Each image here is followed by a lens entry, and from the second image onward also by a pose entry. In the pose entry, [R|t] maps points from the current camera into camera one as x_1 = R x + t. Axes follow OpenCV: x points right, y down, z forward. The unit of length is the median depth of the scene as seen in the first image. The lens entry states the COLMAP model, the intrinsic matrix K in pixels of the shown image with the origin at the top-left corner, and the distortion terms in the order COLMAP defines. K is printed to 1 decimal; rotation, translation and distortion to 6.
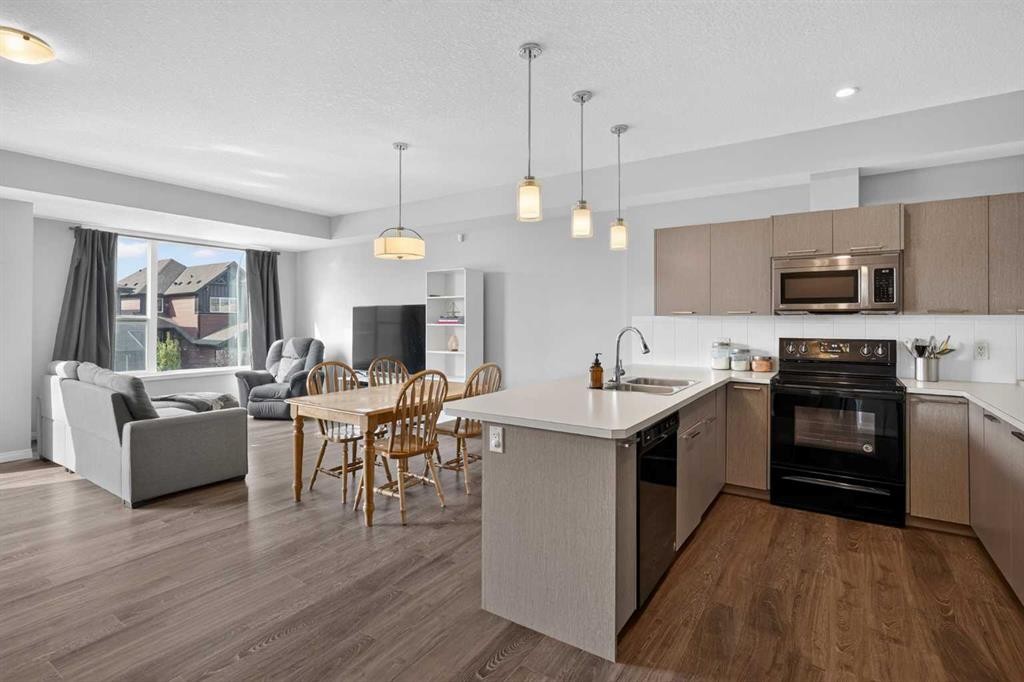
lens RADIAL K [[499.1, 0, 503.9], [0, 499.1, 316.4], [0, 0, 1]] dist [-0.009625, 0.007509]
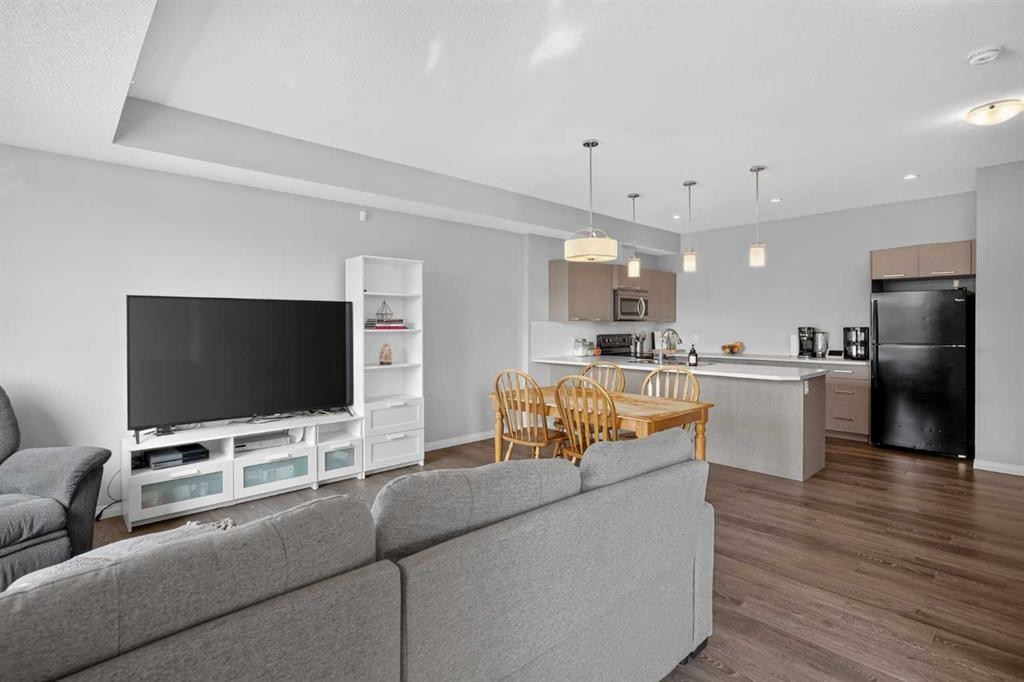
lens RADIAL K [[486.8, 0, 505.1], [0, 486.8, 329.1], [0, 0, 1]] dist [-0.002101, 0.000472]
pose [[0.232938, -0.010403, 0.972436, -1.304445], [-0.008627, 0.999881, 0.012763, 0.006955], [-0.972453, -0.011363, 0.232821, 1.059070]]
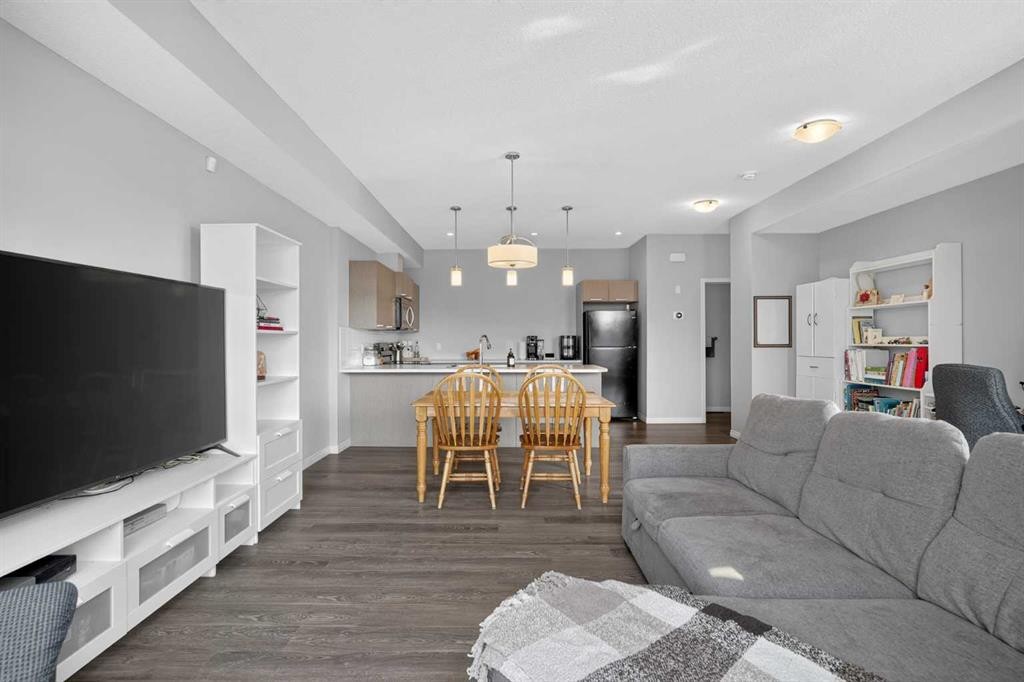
lens RADIAL K [[484.6, 0, 494.8], [0, 484.6, 342.8], [0, 0, 1]] dist [-0.000389, 0.000114]
pose [[-0.532919, -0.003248, 0.846160, -1.151639], [-0.005864, 0.999983, 0.000145, 0.045070], [-0.846146, -0.004885, -0.532929, 1.748924]]
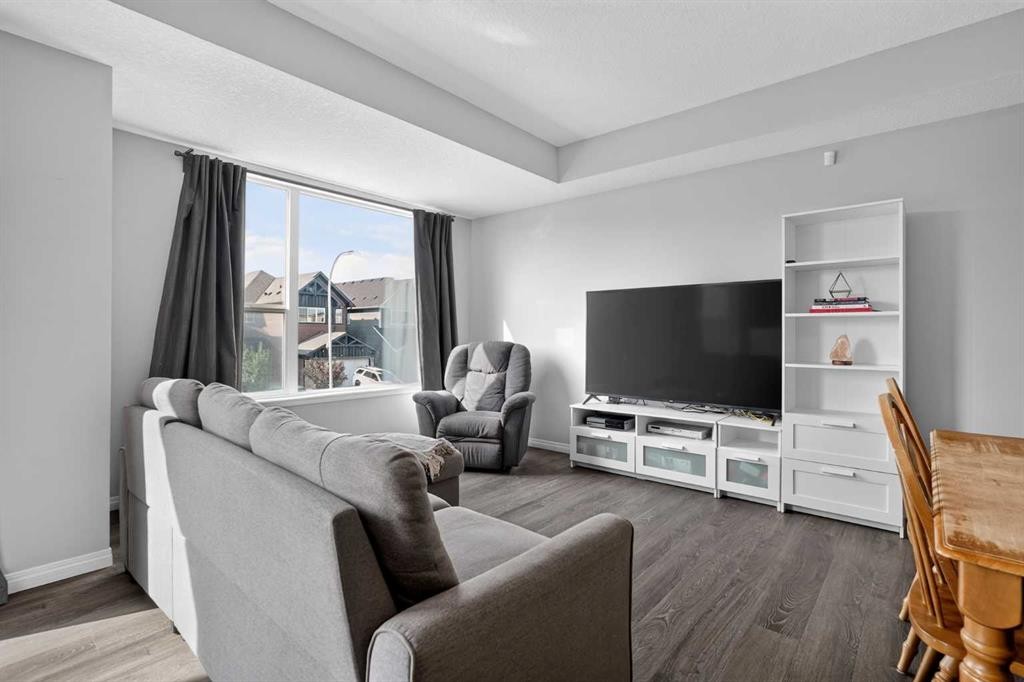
lens RADIAL K [[486.8, 0, 505.1], [0, 486.8, 329.1], [0, 0, 1]] dist [-0.002101, 0.000472]
pose [[0.993639, -0.000099, -0.112612, -0.654253], [0.000149, 1.000000, 0.000438, 0.053259], [0.112612, -0.000452, 0.993639, 0.733194]]
